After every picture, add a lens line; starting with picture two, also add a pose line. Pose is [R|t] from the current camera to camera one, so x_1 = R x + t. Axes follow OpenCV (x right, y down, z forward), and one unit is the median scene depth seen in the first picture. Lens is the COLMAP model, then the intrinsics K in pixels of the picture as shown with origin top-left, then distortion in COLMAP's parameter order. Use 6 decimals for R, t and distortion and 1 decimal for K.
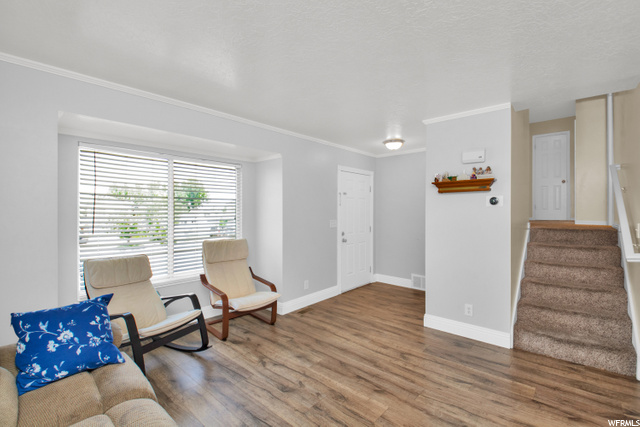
lens RADIAL K [[289.2, 0, 316.3], [0, 289.2, 211.3], [0, 0, 1]] dist [0.029861, -0.026988]
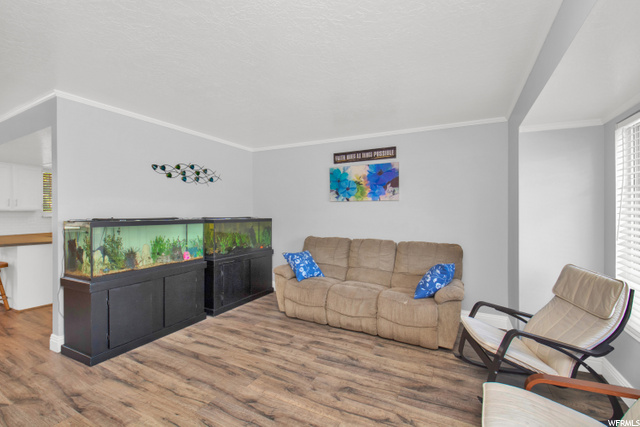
lens RADIAL K [[289.2, 0, 316.3], [0, 289.2, 211.3], [0, 0, 1]] dist [0.029861, -0.026988]
pose [[-0.969020, -0.011354, -0.246723, 0.192228], [-0.009938, 0.999926, -0.006982, 0.015648], [0.246784, -0.004313, -0.969061, 1.498238]]
